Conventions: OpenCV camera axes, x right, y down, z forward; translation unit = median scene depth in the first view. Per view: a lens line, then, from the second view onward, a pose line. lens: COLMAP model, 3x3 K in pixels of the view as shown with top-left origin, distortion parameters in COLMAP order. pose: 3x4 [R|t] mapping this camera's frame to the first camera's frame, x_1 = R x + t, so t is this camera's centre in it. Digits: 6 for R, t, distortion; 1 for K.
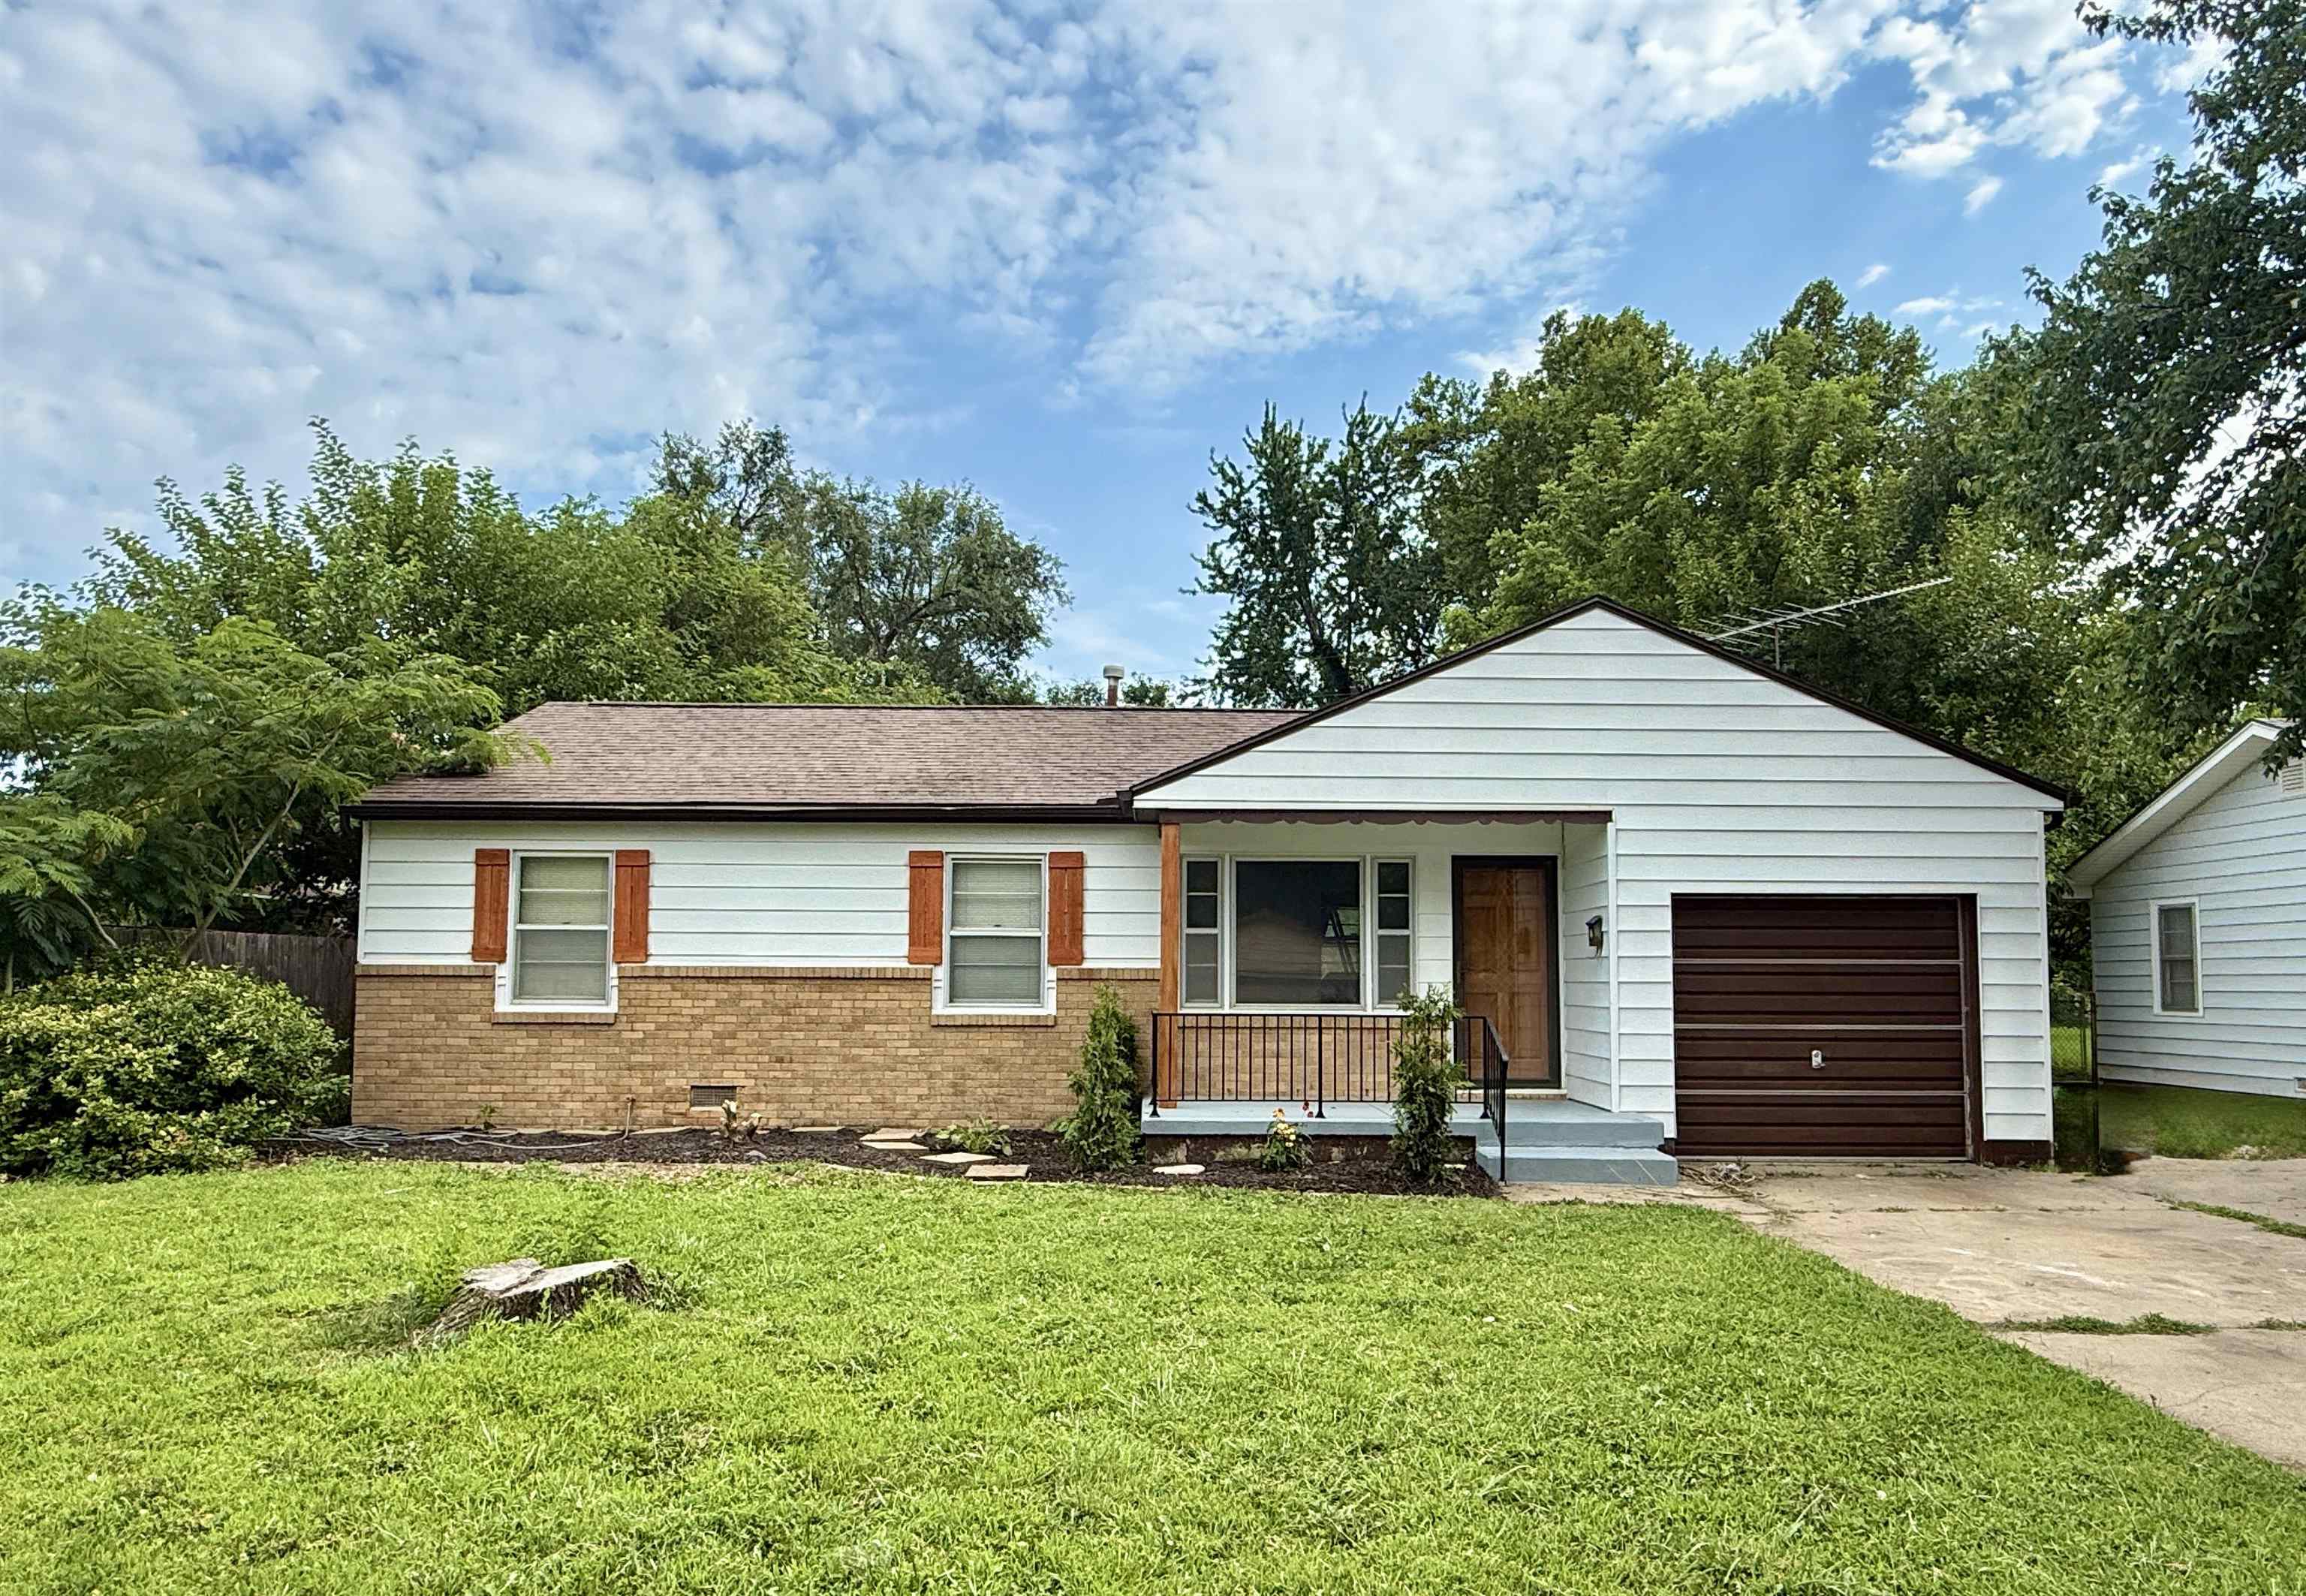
lens RADIAL K [[1402.7, 0, 1168.4], [0, 1402.7, 862.5], [0, 0, 1]] dist [-0.002786, -0.008755]
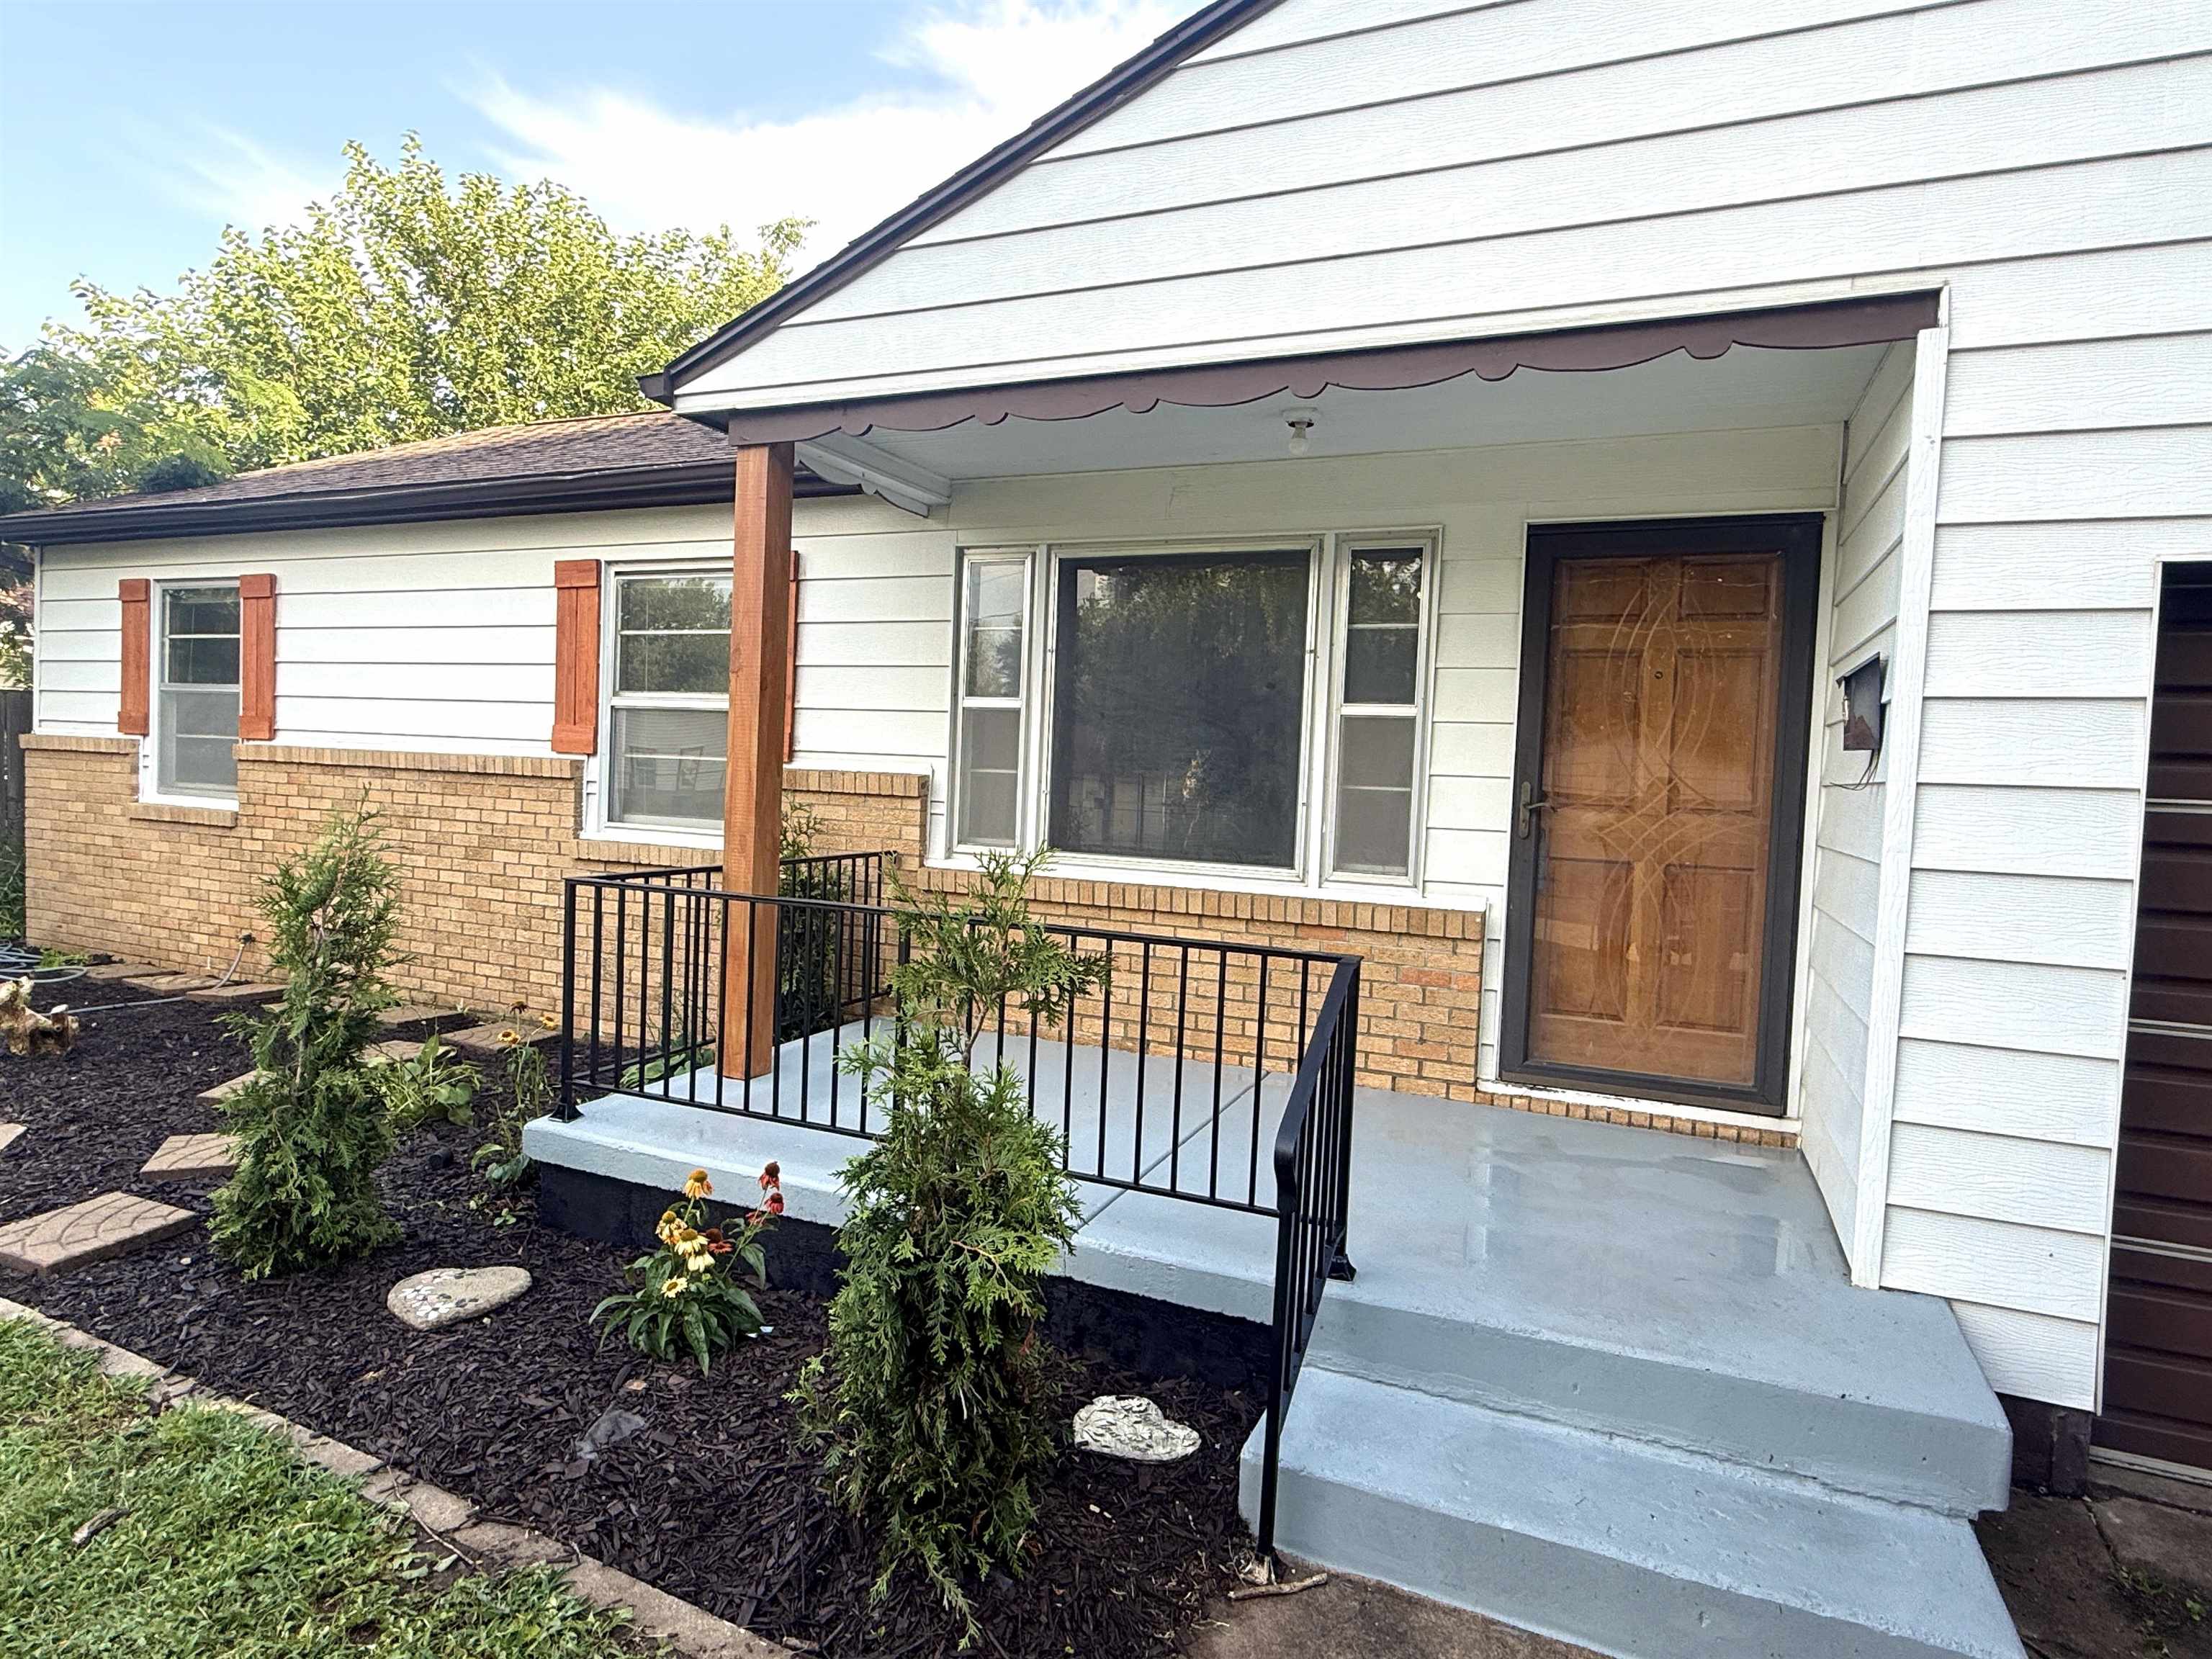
lens RADIAL K [[1229.6, 0, 1109.4], [0, 1229.6, 820.4], [0, 0, 1]] dist [0.001127, 0.001201]
pose [[0.913914, 0.048267, -0.403029, 0.240538], [-0.002411, 0.993533, 0.113519, 0.040942], [0.405901, -0.102775, 0.908120, 0.616847]]
